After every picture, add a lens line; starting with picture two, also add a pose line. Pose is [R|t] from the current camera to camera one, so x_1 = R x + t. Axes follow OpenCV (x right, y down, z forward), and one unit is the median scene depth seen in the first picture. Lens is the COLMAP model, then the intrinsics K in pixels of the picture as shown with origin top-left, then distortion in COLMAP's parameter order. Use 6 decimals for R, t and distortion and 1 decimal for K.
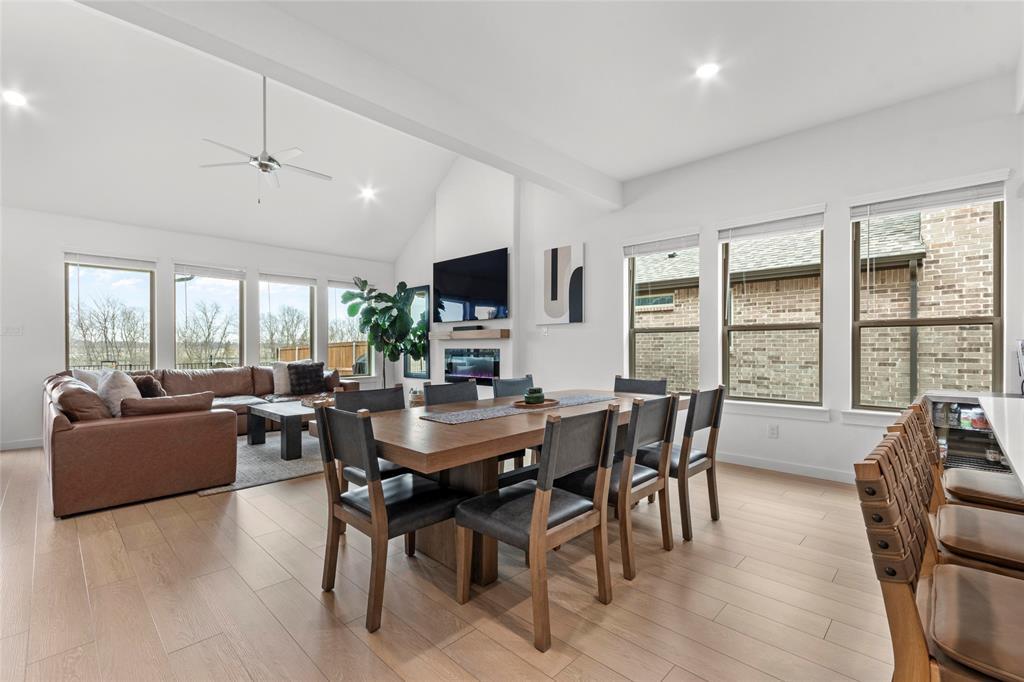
lens RADIAL K [[448.3, 0, 512.3], [0, 448.3, 341.7], [0, 0, 1]] dist [0.004334, -0.000251]
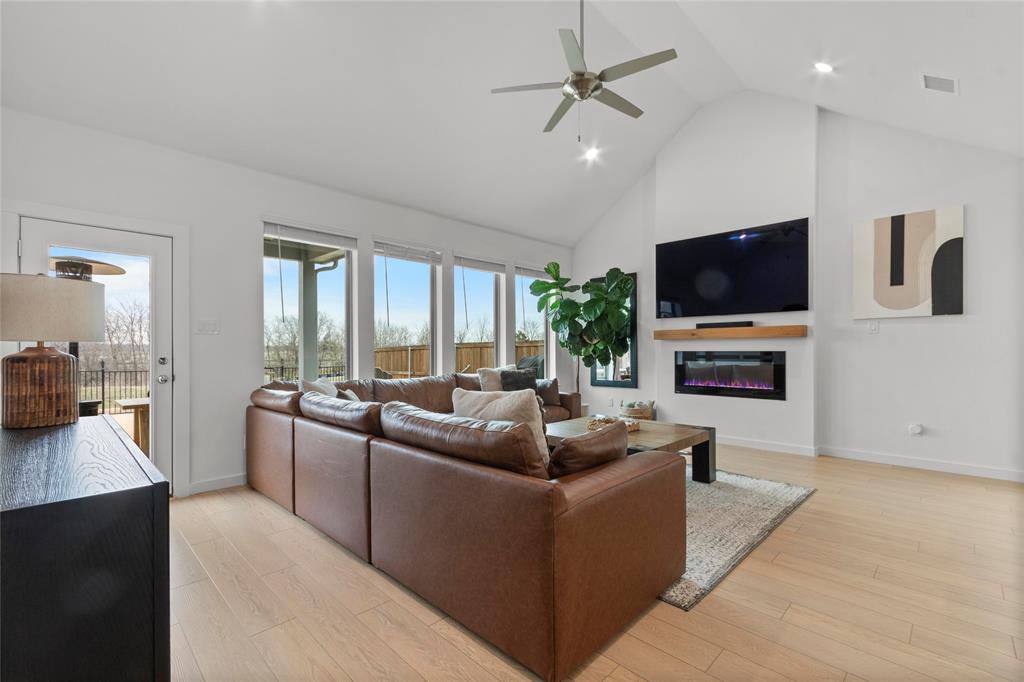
lens RADIAL K [[448.3, 0, 517.2], [0, 448.3, 347.9], [0, 0, 1]] dist [0.004334, -0.000251]
pose [[0.999900, -0.003019, -0.013806, -0.438937], [0.003162, 0.999942, 0.010344, 0.000912], [0.013774, -0.010386, 0.999851, 0.205908]]
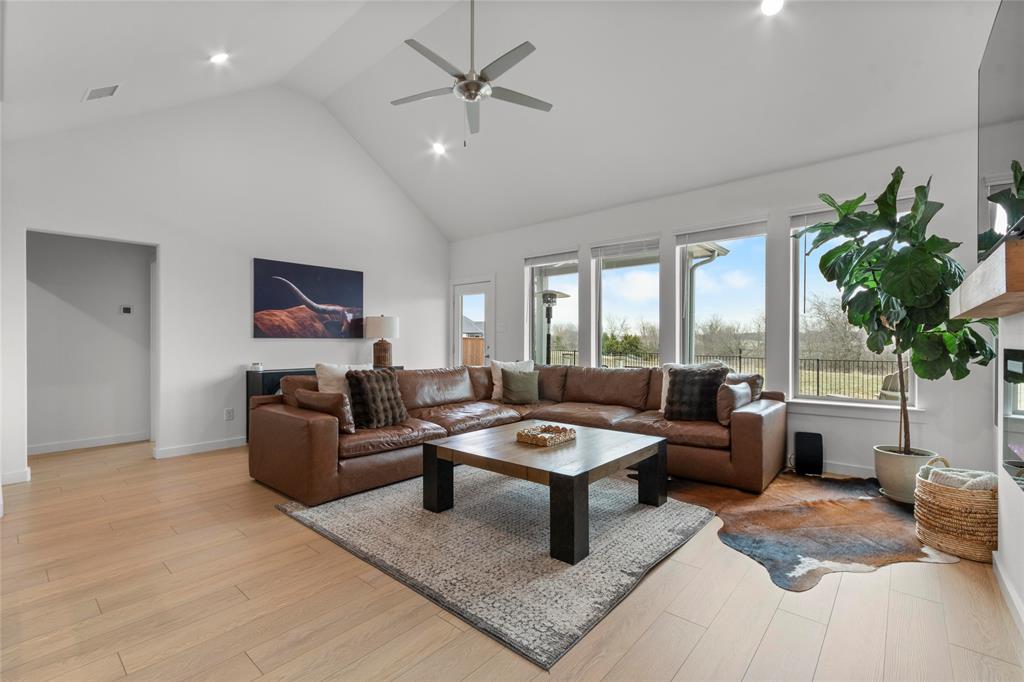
lens RADIAL K [[448.3, 0, 511.9], [0, 448.3, 341.6], [0, 0, 1]] dist [0.004334, -0.000251]
pose [[0.055699, 0.003845, -0.998440, 0.120227], [0.011495, 0.999924, 0.004492, 0.006189], [0.998381, -0.011728, 0.055651, 0.699070]]
